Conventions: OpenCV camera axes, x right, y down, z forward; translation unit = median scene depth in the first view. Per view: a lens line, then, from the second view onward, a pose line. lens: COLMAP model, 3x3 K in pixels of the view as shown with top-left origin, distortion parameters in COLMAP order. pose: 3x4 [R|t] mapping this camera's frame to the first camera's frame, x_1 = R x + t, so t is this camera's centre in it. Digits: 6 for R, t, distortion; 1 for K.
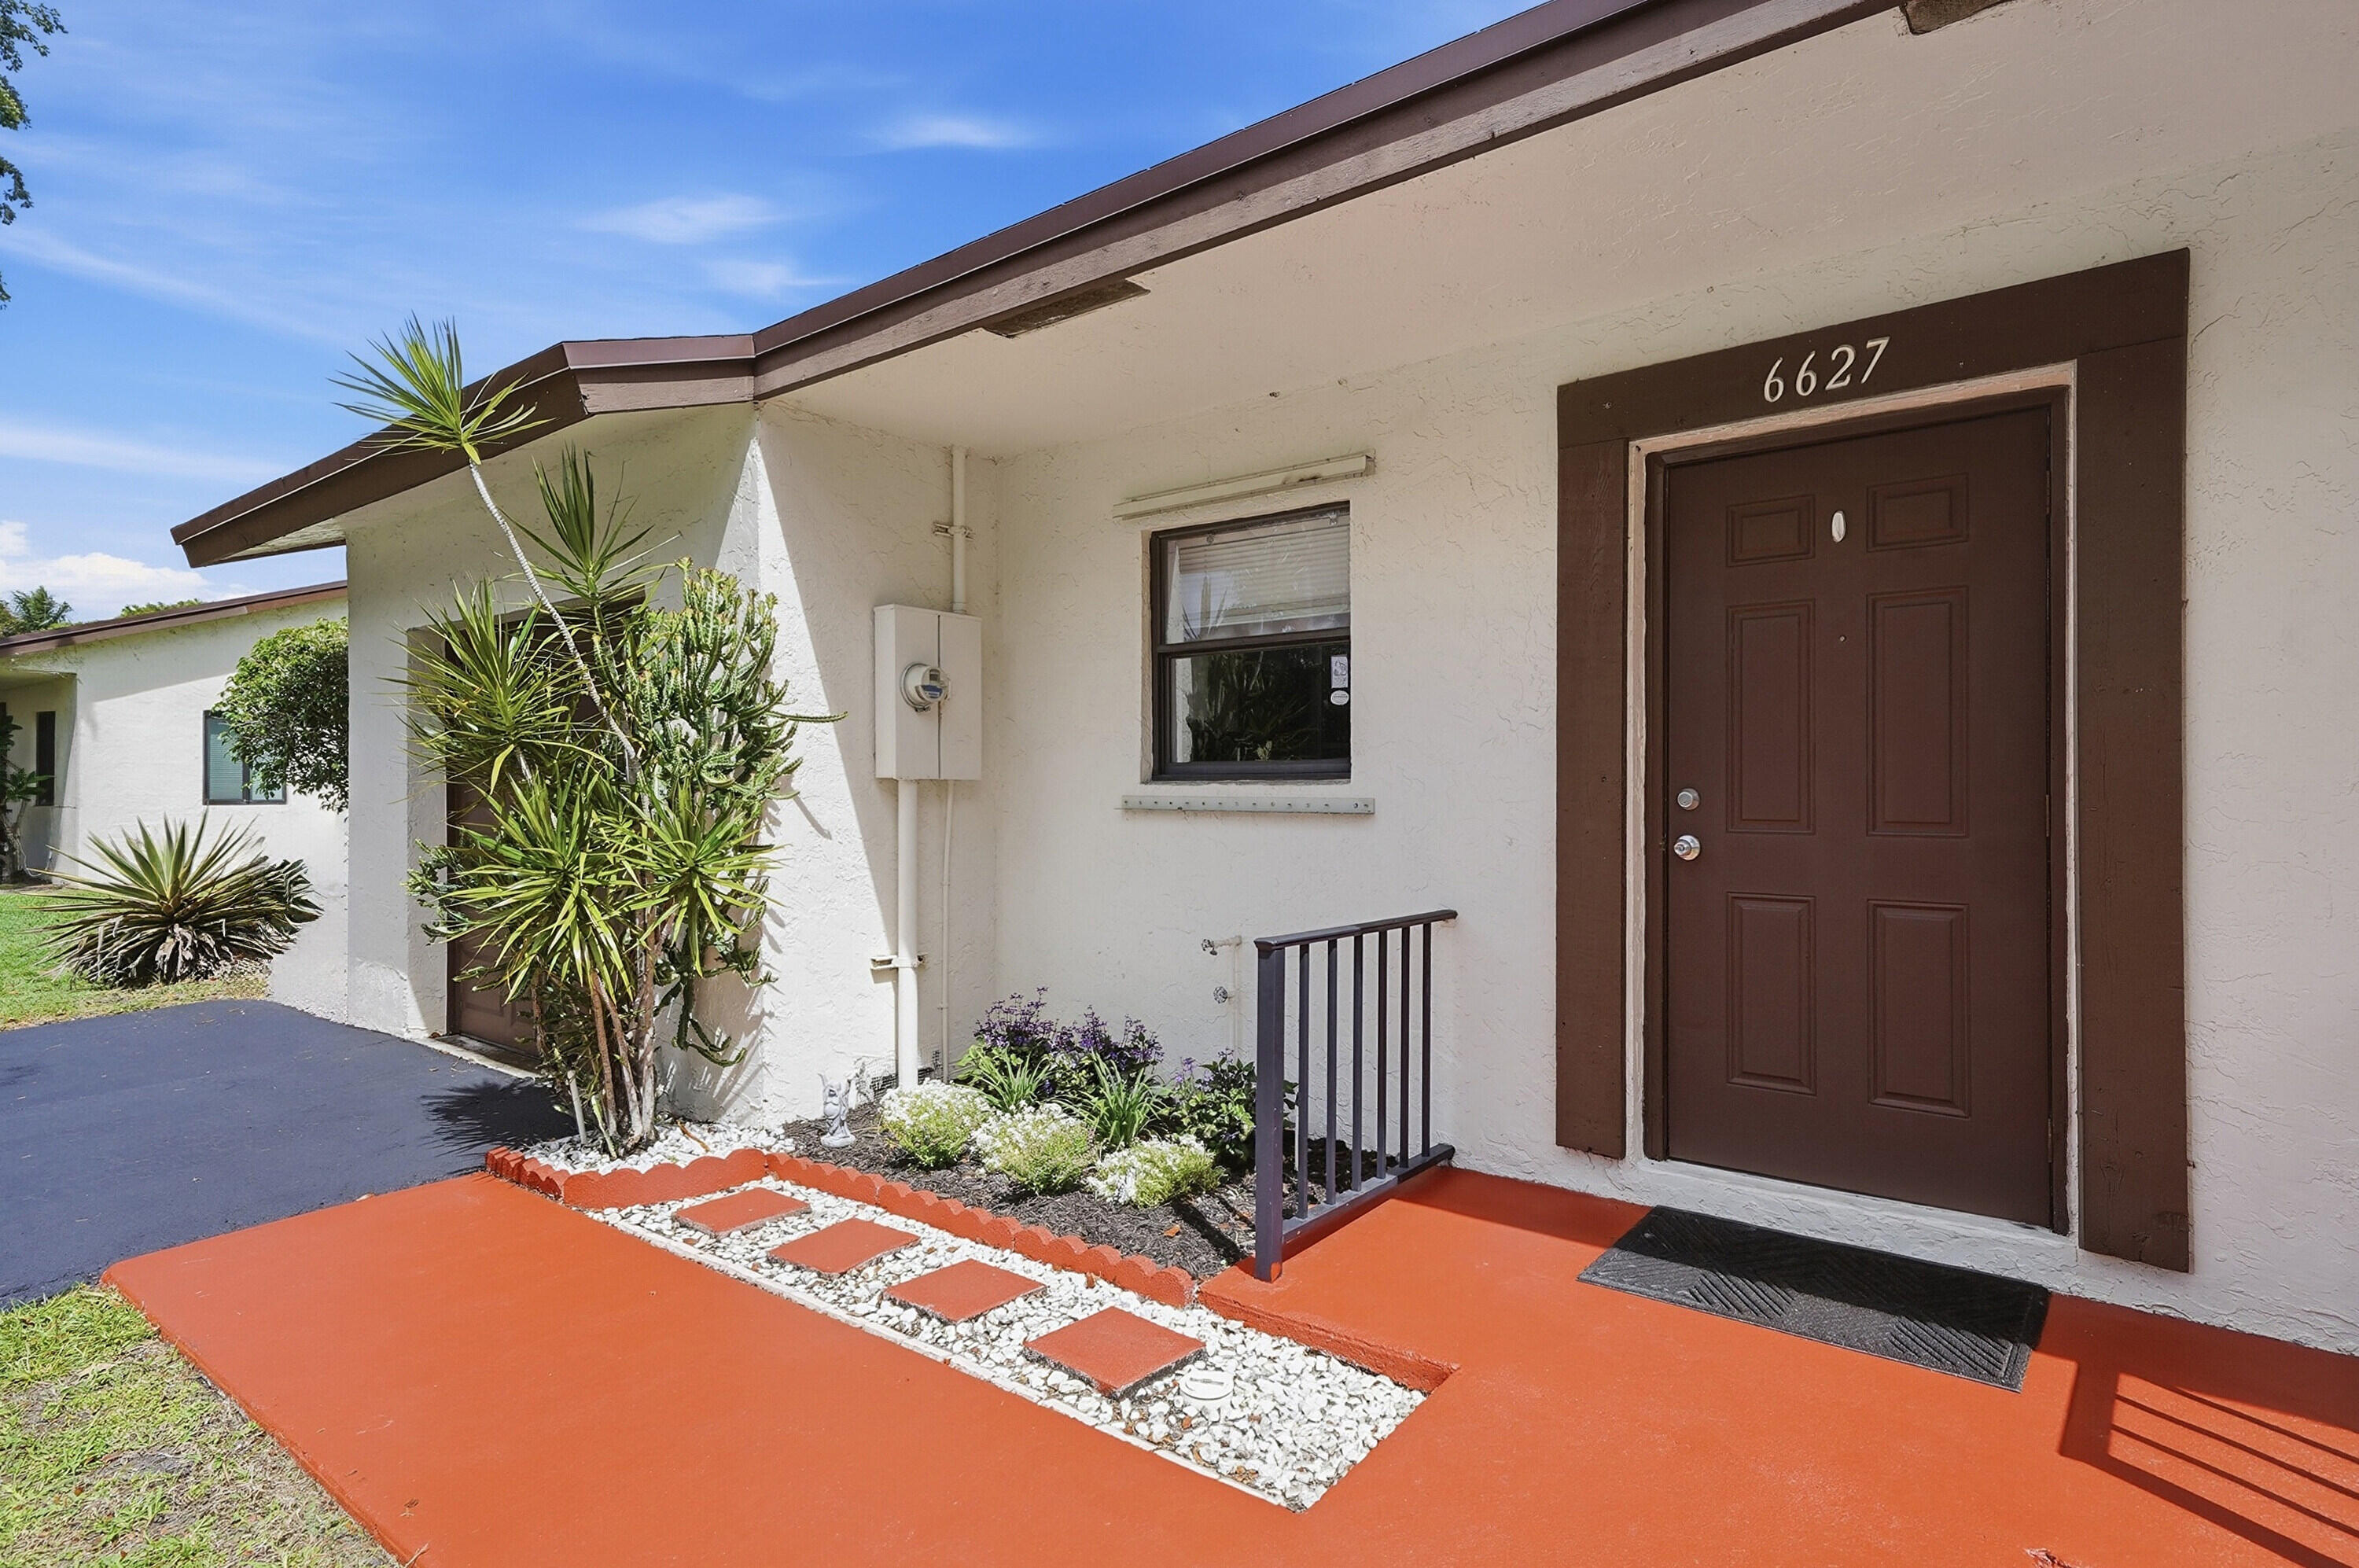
lens RADIAL K [[1197.2, 0, 1213.8], [0, 1197.2, 812.4], [0, 0, 1]] dist [0.016994, -0.000395]
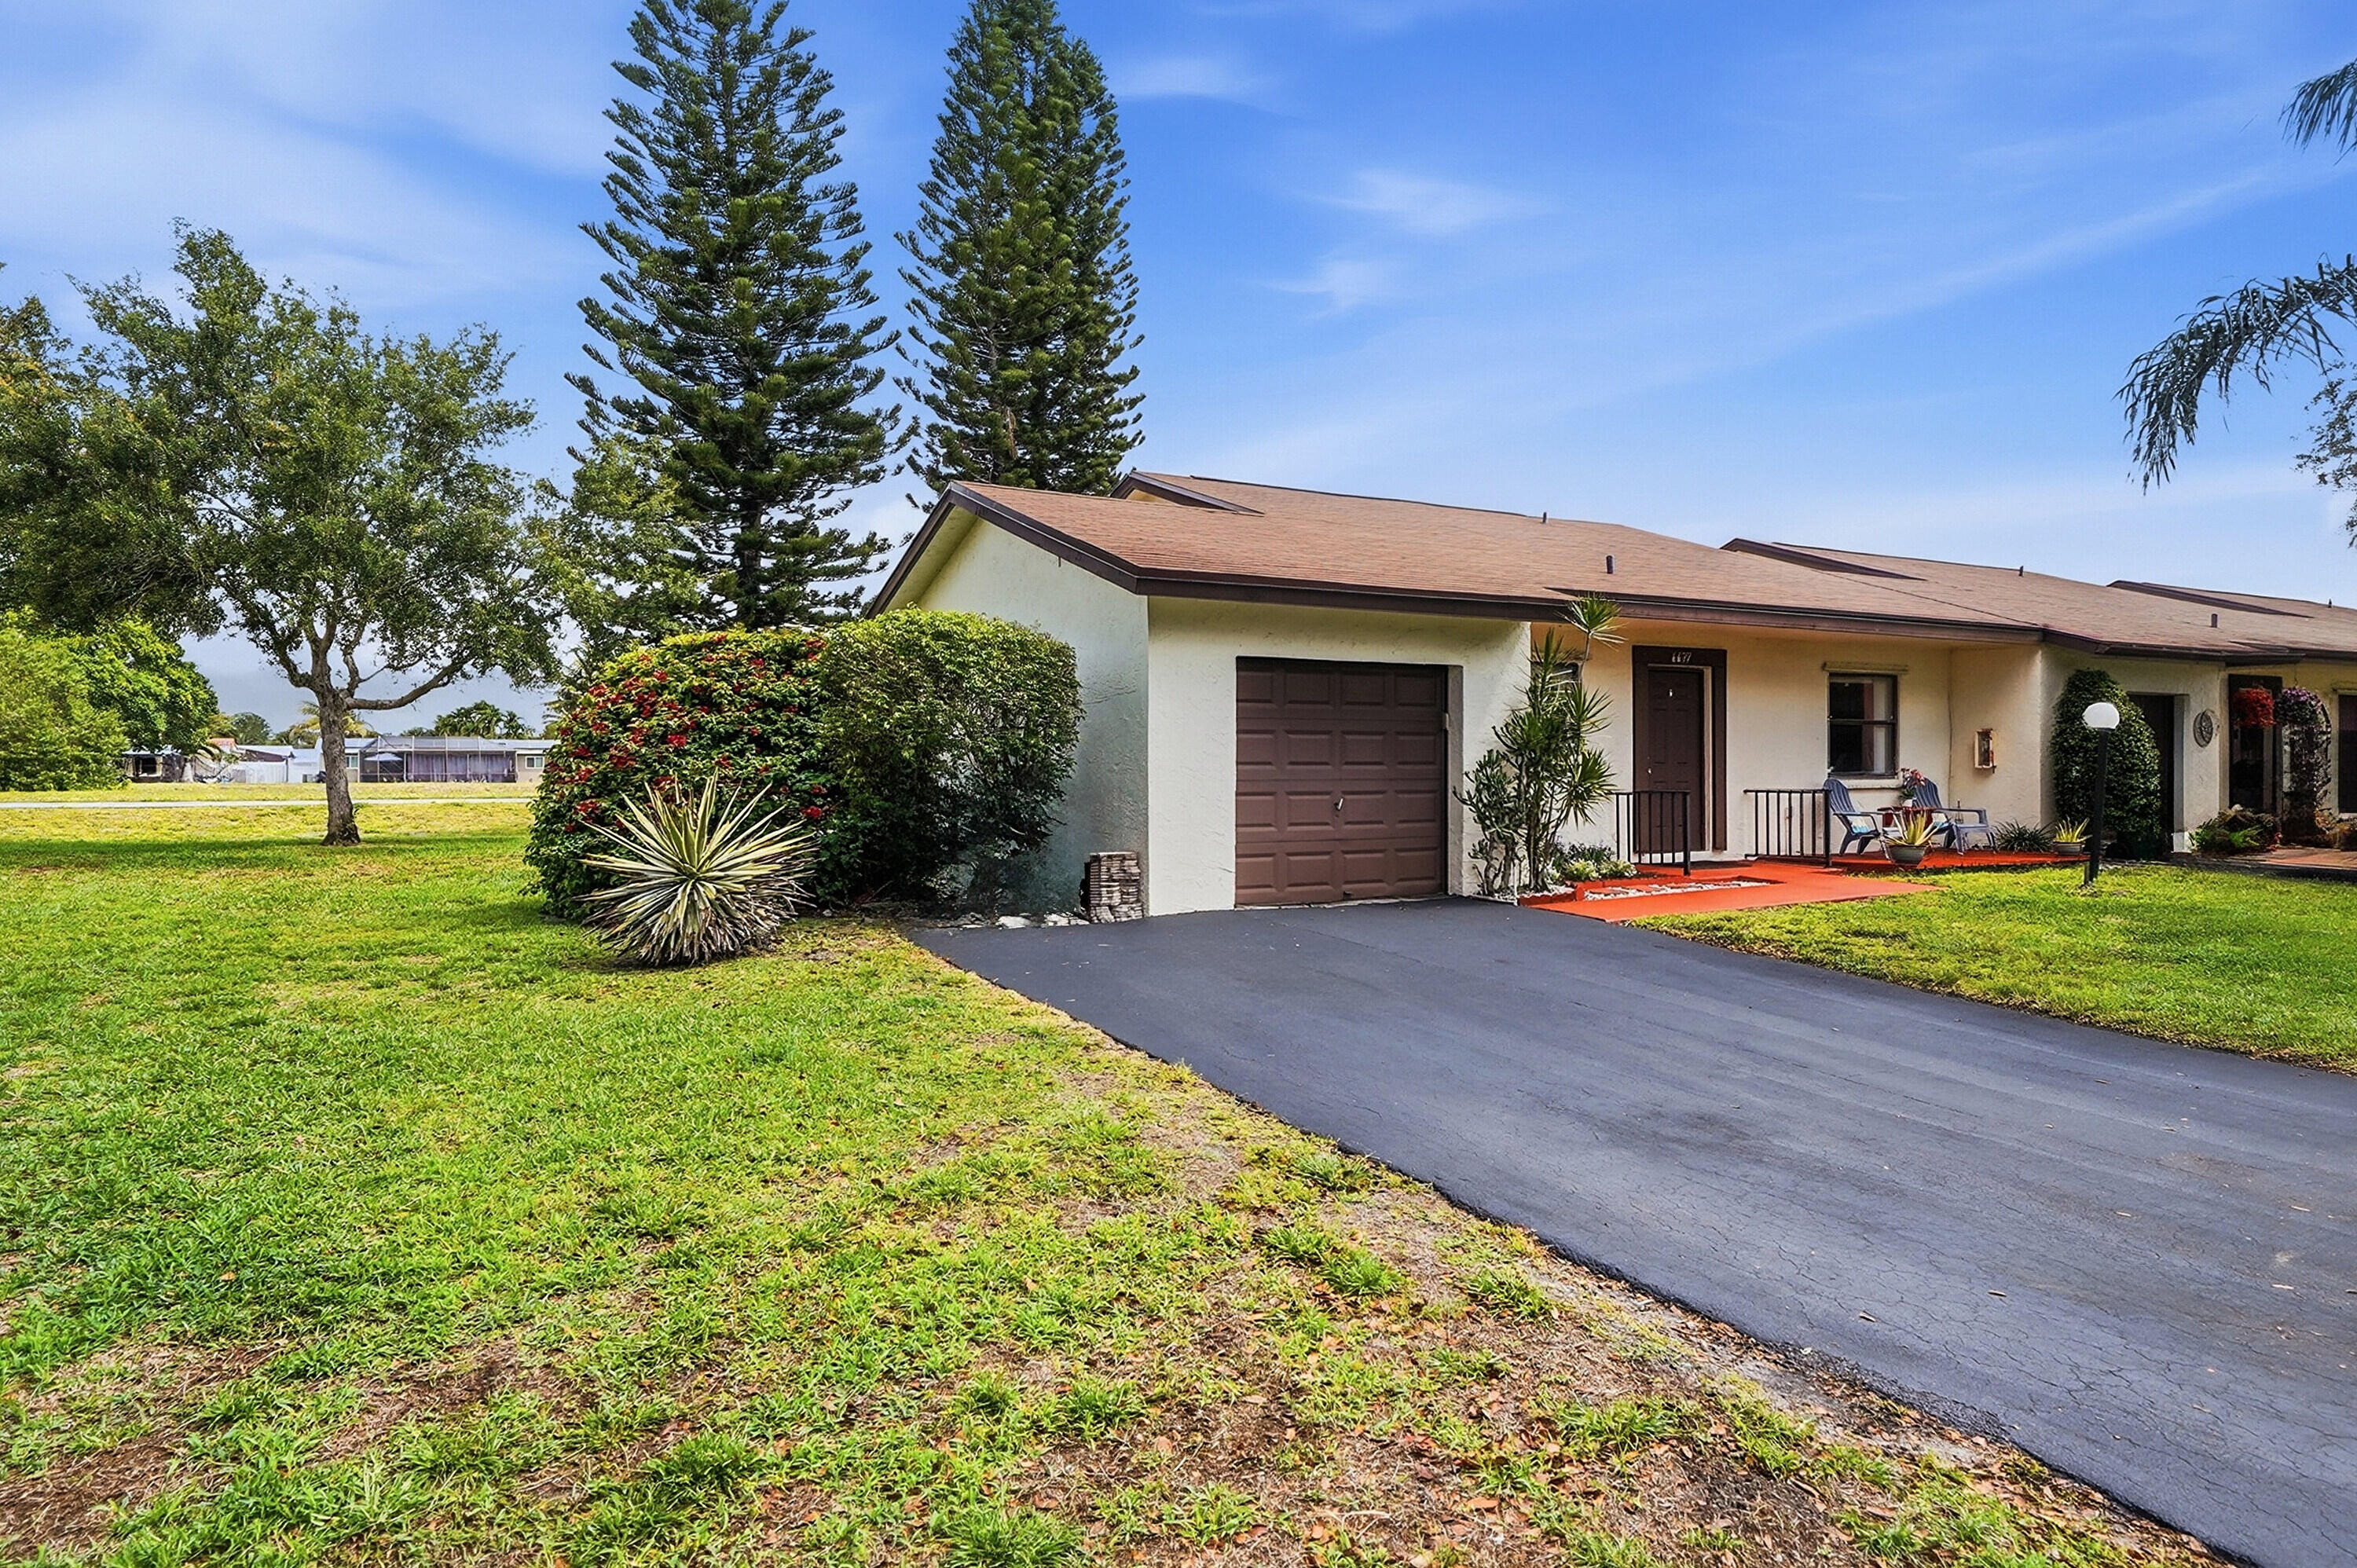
lens RADIAL K [[1048.1, 0, 1172.1], [0, 1048.1, 788.2], [0, 0, 1]] dist [0.001602, 0.000014]
pose [[0.528508, -0.028090, 0.848464, -2.658862], [0.014795, 0.999605, 0.023878, -0.012514], [-0.848800, -0.000067, 0.528715, 0.412317]]
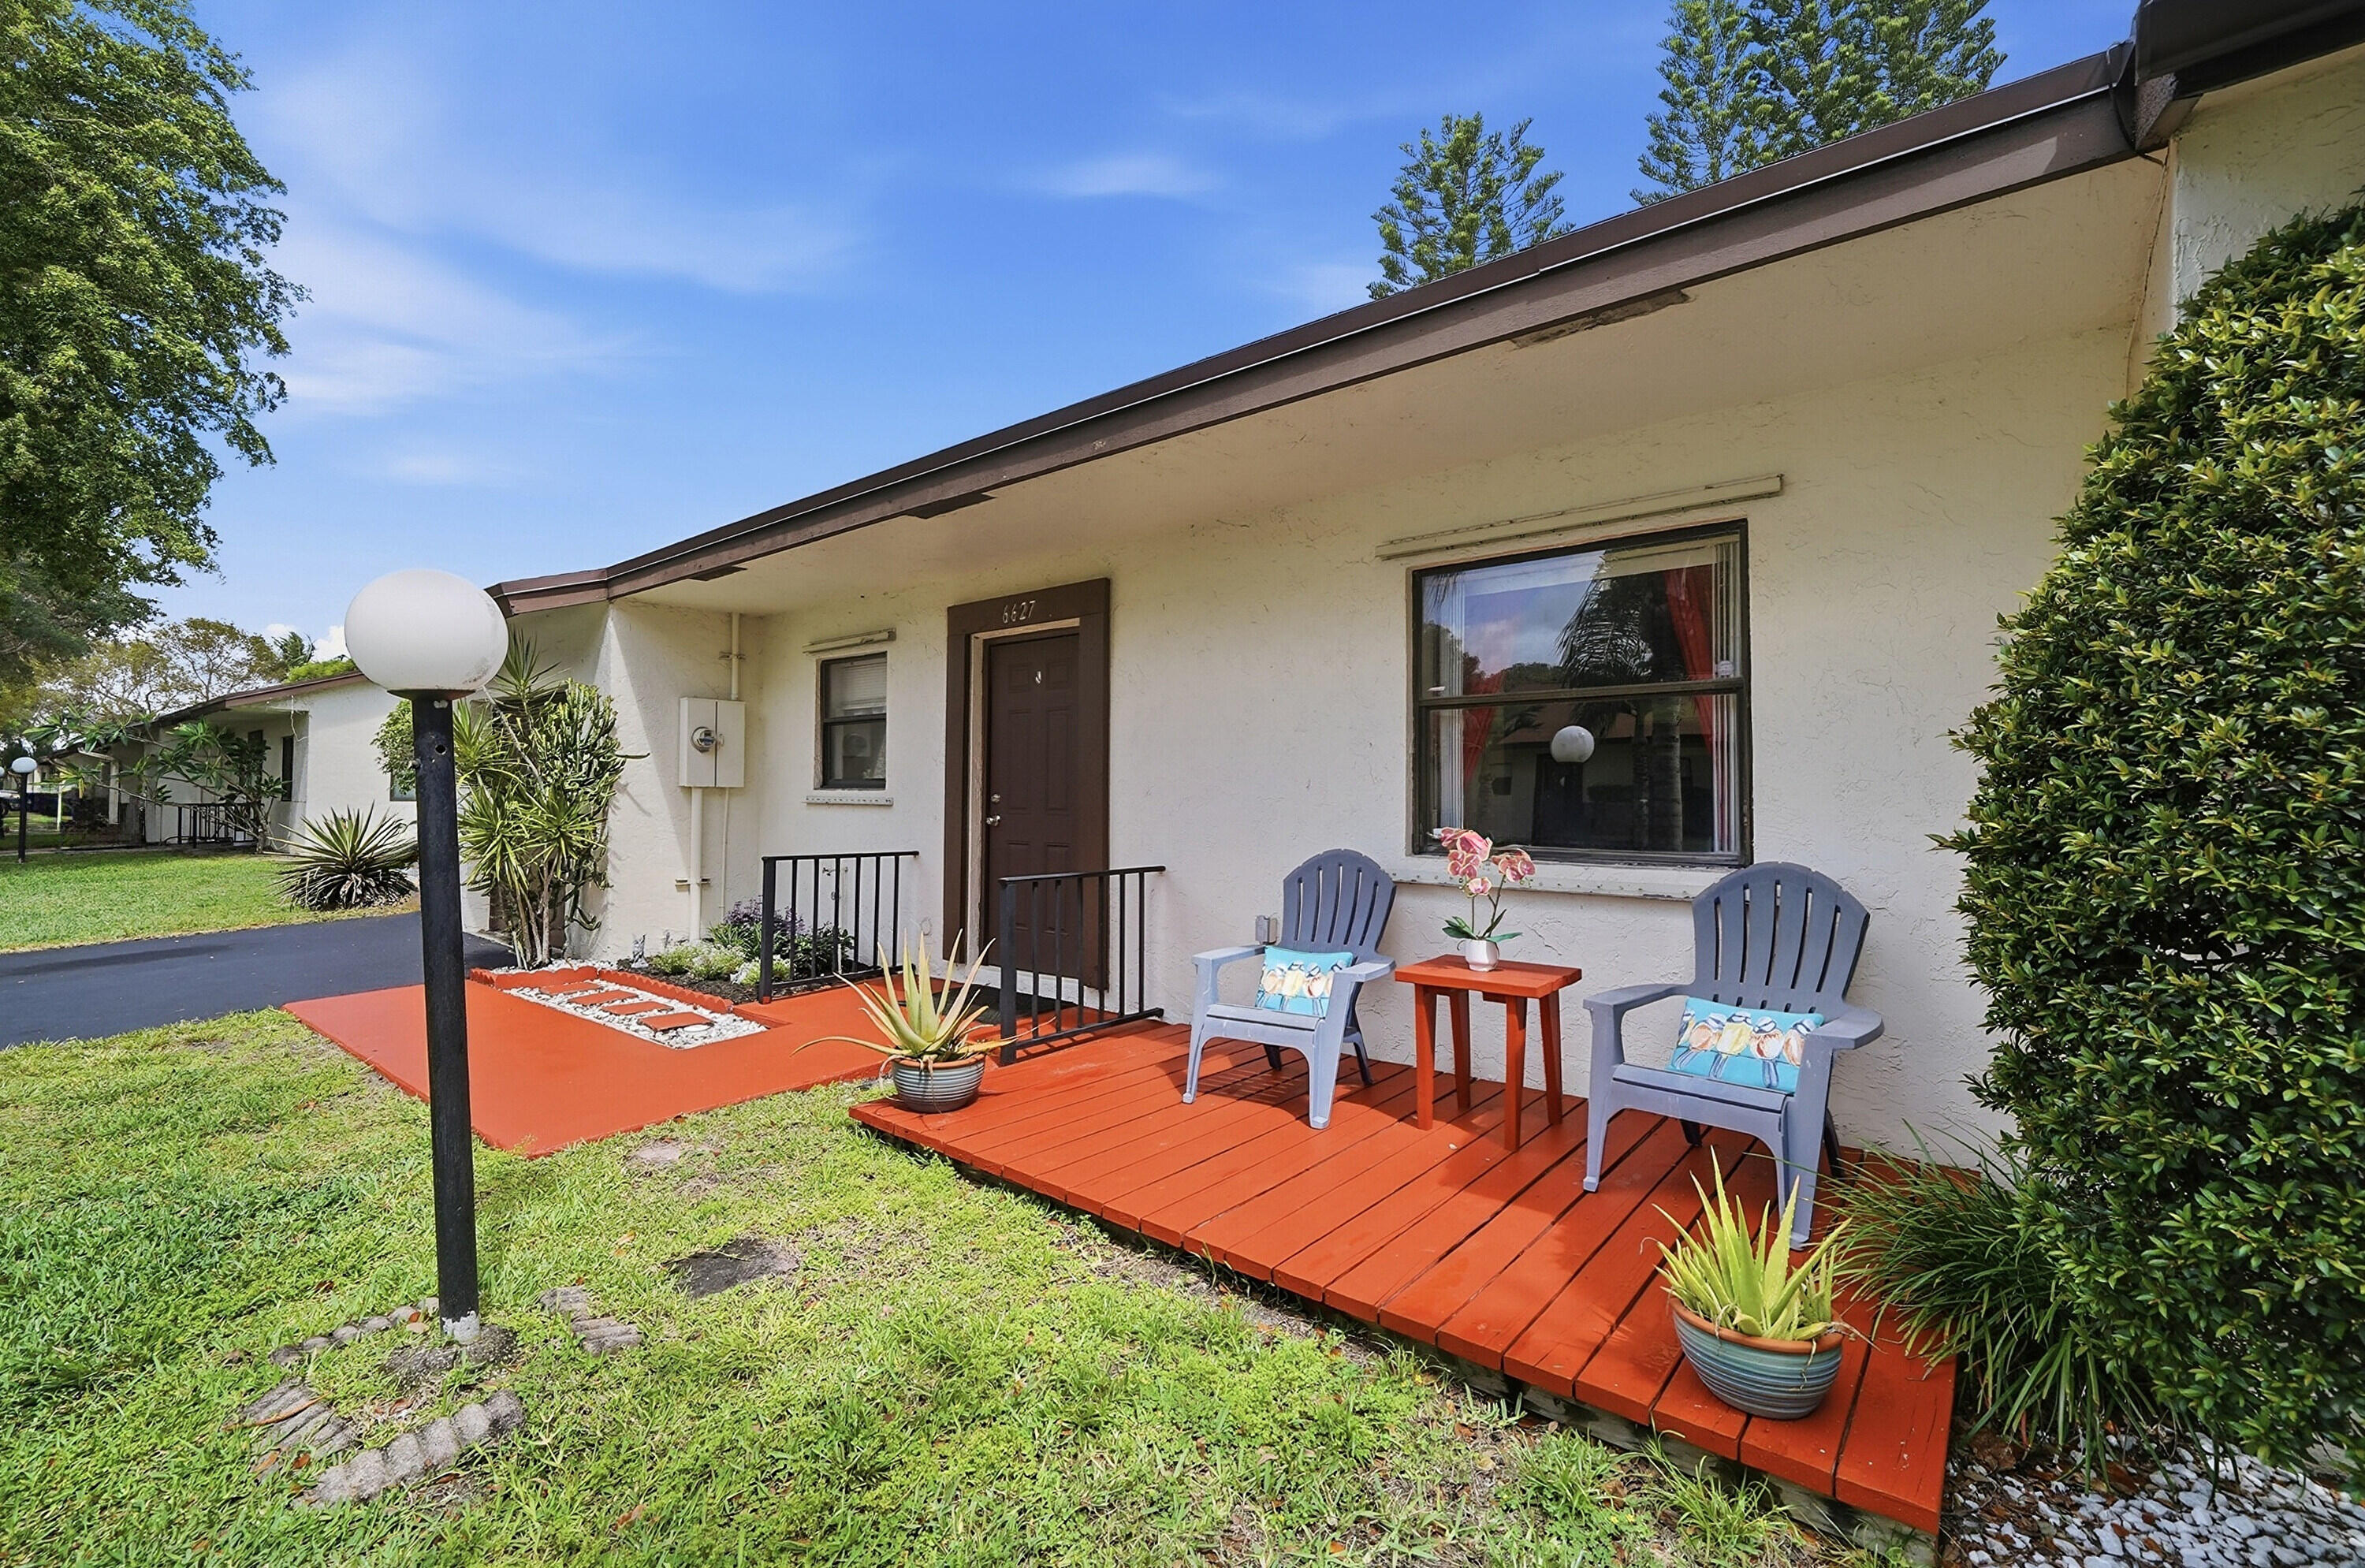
lens RADIAL K [[978.0, 0, 1191.9], [0, 978.0, 789.6], [0, 0, 1]] dist [0.000633, 0.000112]
pose [[0.999681, 0.005081, -0.024740, 0.622813], [-0.005667, 0.999703, -0.023694, 0.010537], [0.024612, 0.023827, 0.999413, -0.595452]]
